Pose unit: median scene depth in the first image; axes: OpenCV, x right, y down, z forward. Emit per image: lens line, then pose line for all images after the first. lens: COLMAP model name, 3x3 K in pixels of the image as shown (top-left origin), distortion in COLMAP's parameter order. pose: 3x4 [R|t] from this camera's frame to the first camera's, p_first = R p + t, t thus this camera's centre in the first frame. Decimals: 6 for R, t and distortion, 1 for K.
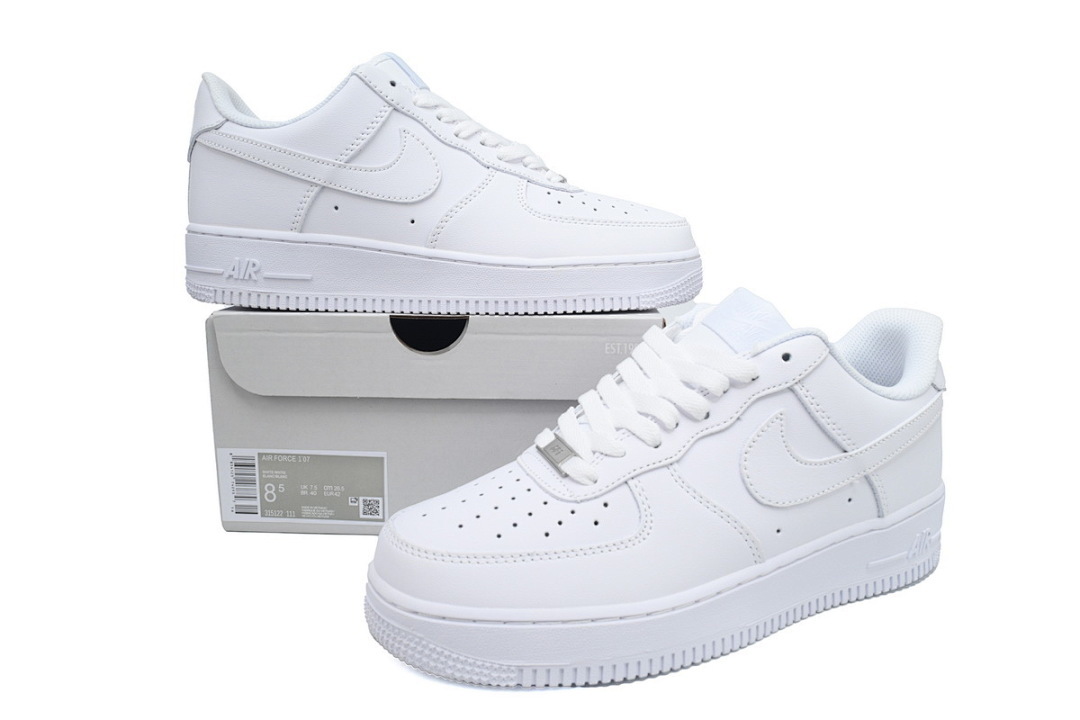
lens RADIAL K [[798.2, 0, 540.0], [0, 798.2, 360.0], [0, 0, 1]] dist [0.003080, 0.000613]
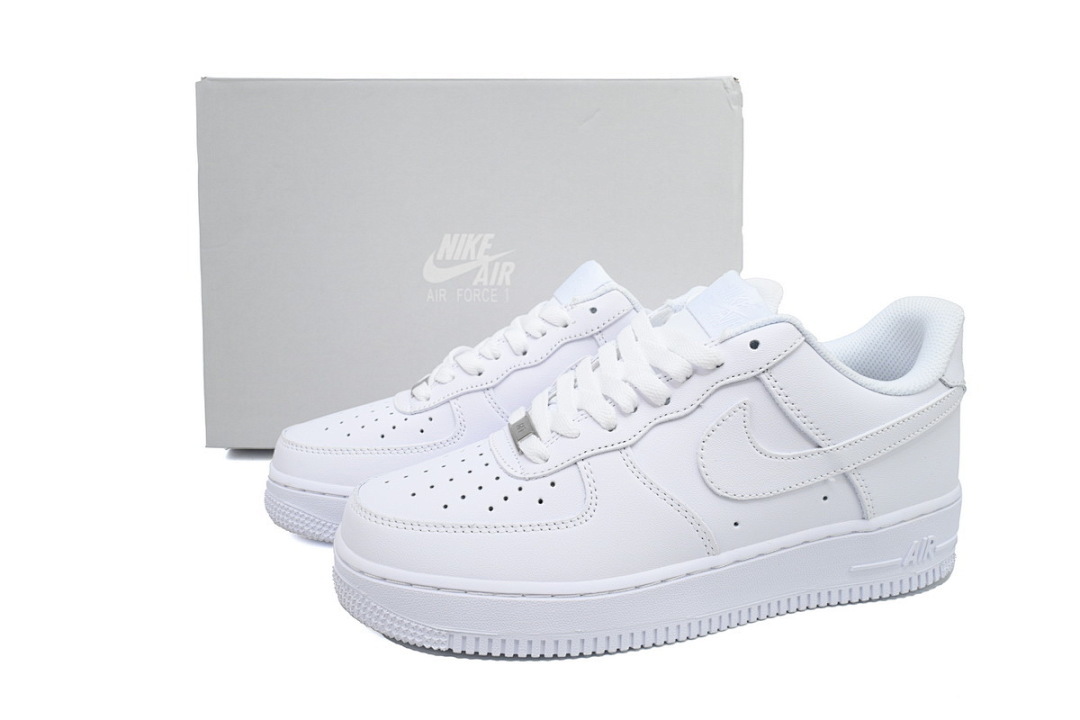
lens RADIAL K [[798.2, 0, 540.0], [0, 798.2, 360.0], [0, 0, 1]] dist [0.003080, 0.000613]
pose [[0.979039, 0.040281, -0.199649, 0.250973], [-0.034565, 0.998889, 0.032035, -0.007014], [0.200718, -0.024463, 0.979344, 0.010944]]
